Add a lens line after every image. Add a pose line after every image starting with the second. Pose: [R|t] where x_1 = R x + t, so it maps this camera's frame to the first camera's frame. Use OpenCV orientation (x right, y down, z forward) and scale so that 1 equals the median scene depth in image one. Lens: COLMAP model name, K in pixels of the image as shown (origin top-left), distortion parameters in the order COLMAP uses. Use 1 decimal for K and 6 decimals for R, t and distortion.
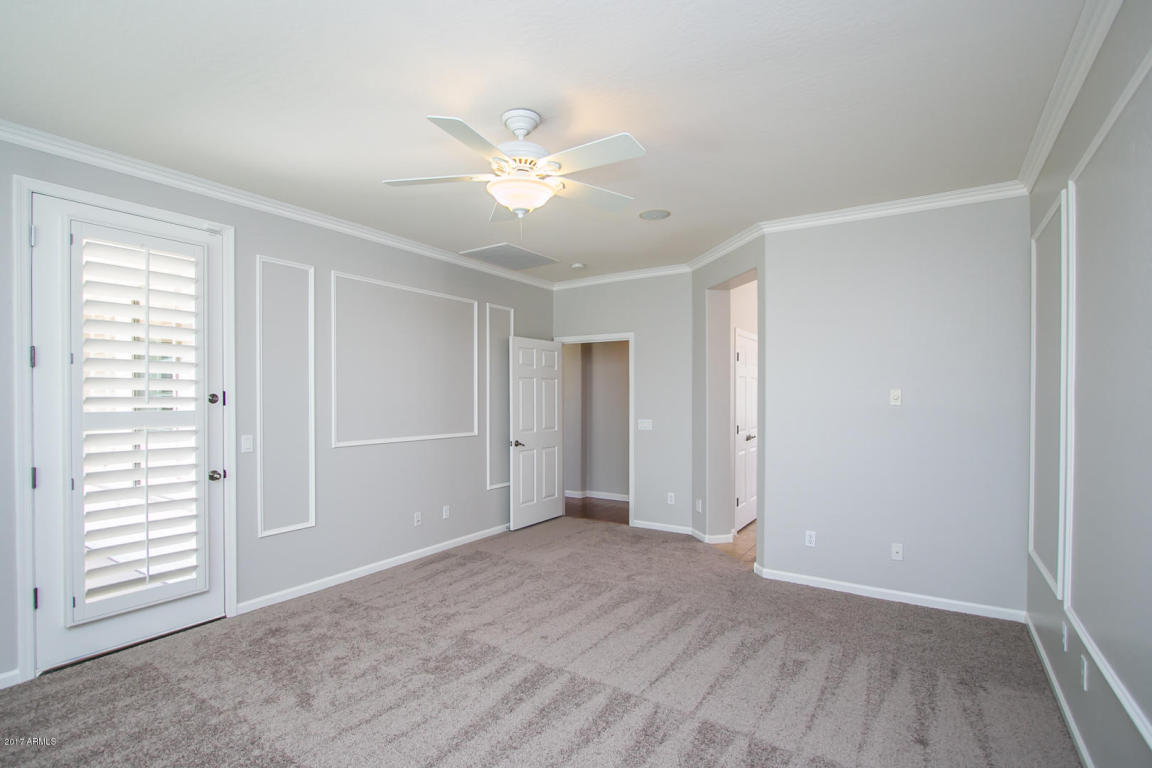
lens RADIAL K [[537.9, 0, 567.0], [0, 537.9, 393.5], [0, 0, 1]] dist [-0.010502, -0.000037]
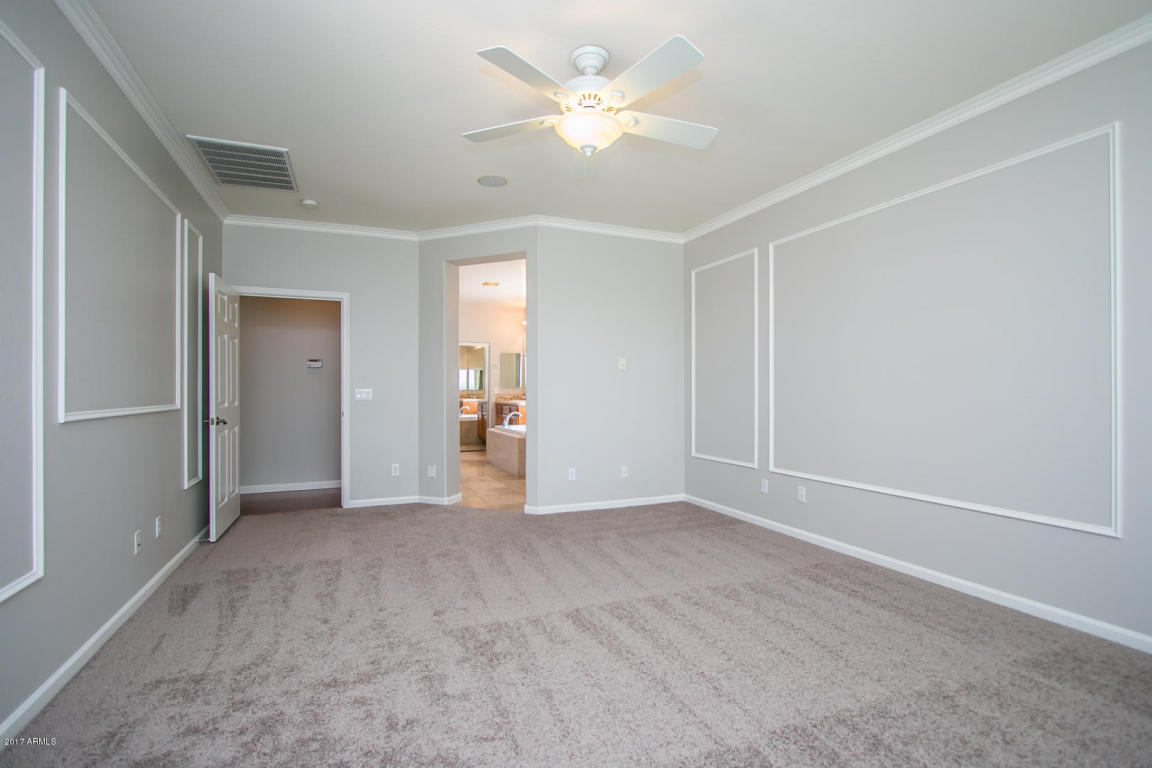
lens RADIAL K [[506.1, 0, 581.5], [0, 506.1, 382.9], [0, 0, 1]] dist [-0.013365, 0.000104]
pose [[0.581079, 0.004370, 0.813836, -0.530754], [-0.002906, 0.999990, -0.003294, 0.060777], [-0.813842, -0.000451, 0.581086, 0.297075]]
